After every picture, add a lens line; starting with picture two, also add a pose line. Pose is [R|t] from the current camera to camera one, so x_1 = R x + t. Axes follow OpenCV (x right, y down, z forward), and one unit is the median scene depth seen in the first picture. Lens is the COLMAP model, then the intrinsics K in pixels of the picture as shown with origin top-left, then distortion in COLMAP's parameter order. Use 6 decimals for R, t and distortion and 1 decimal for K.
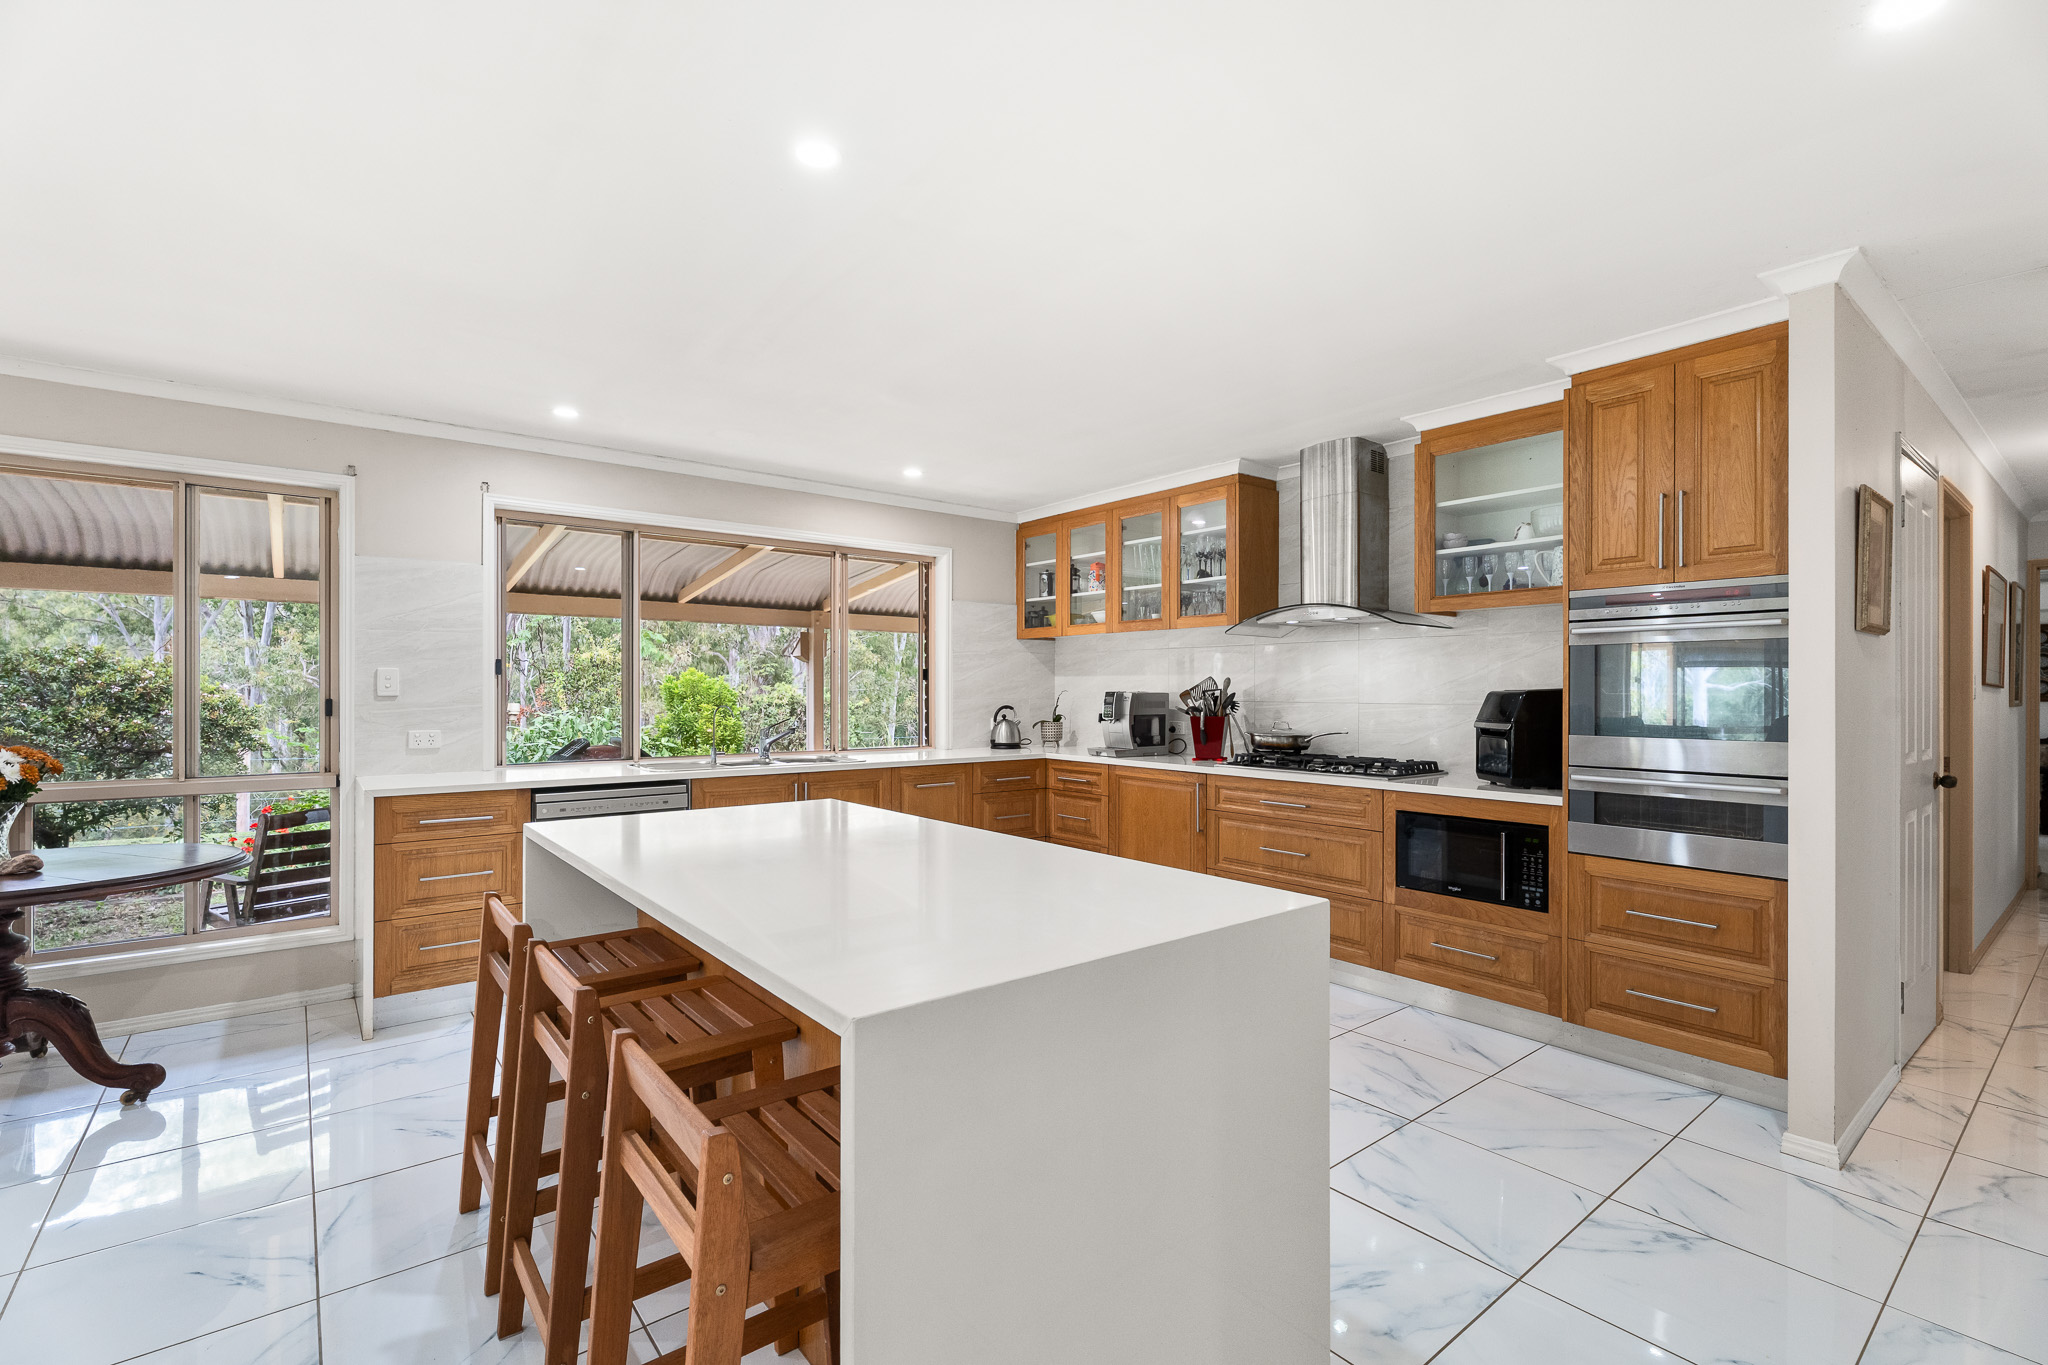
lens RADIAL K [[914.9, 0, 1032.2], [0, 914.9, 687.4], [0, 0, 1]] dist [-0.001495, 0.000113]
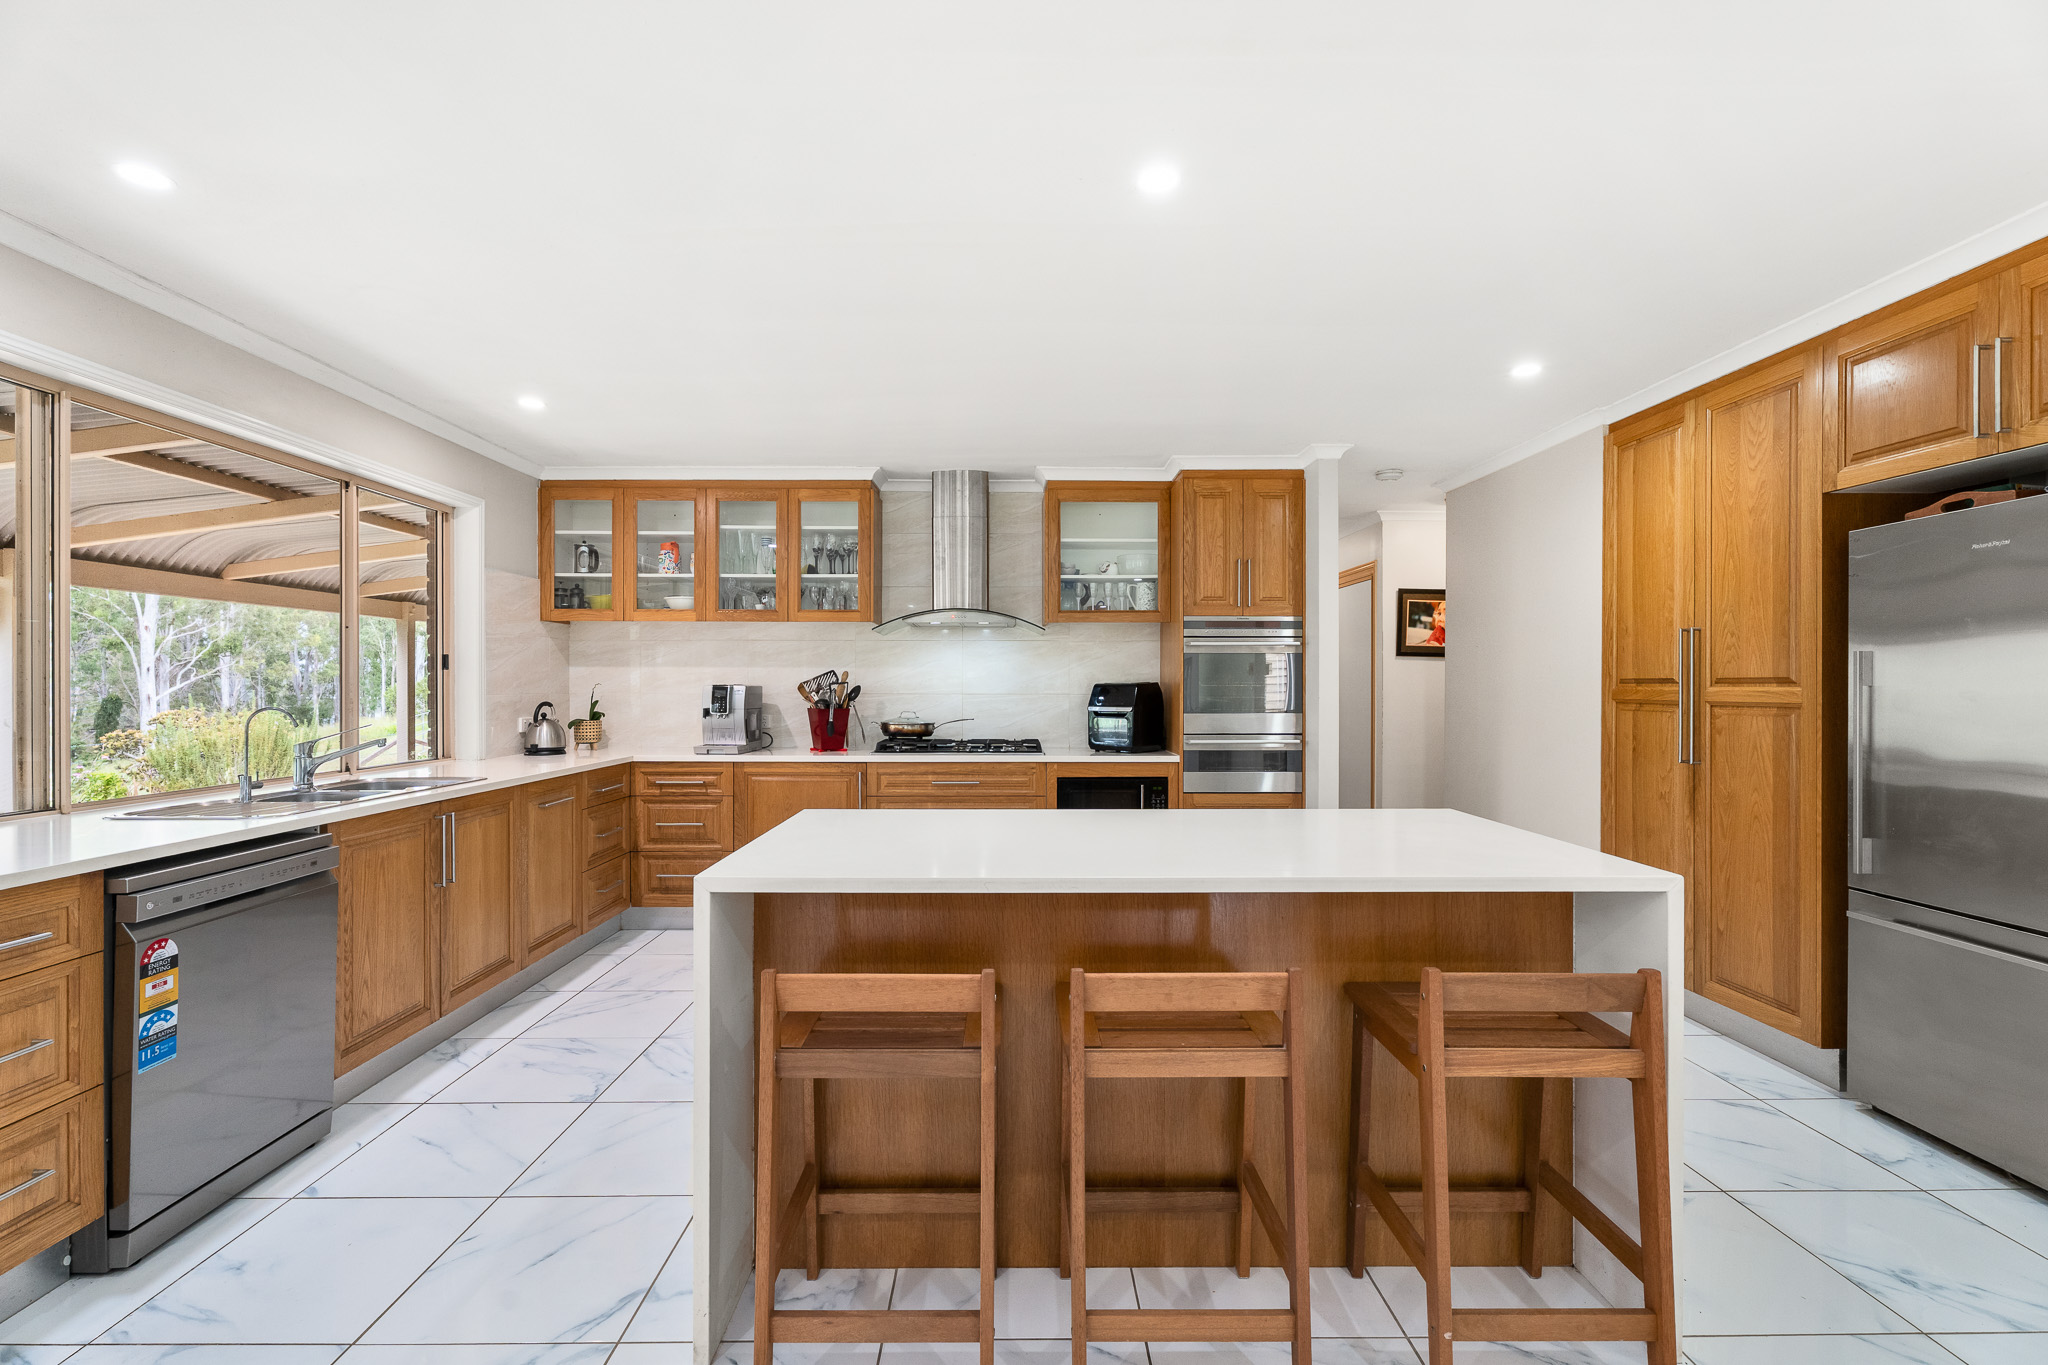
lens RADIAL K [[914.9, 0, 1024.6], [0, 914.9, 688.4], [0, 0, 1]] dist [-0.001495, 0.000113]
pose [[0.617076, -0.005691, 0.786883, -0.513100], [-0.002831, 0.999951, 0.009452, -0.001419], [-0.786899, -0.008060, 0.617030, 0.201618]]
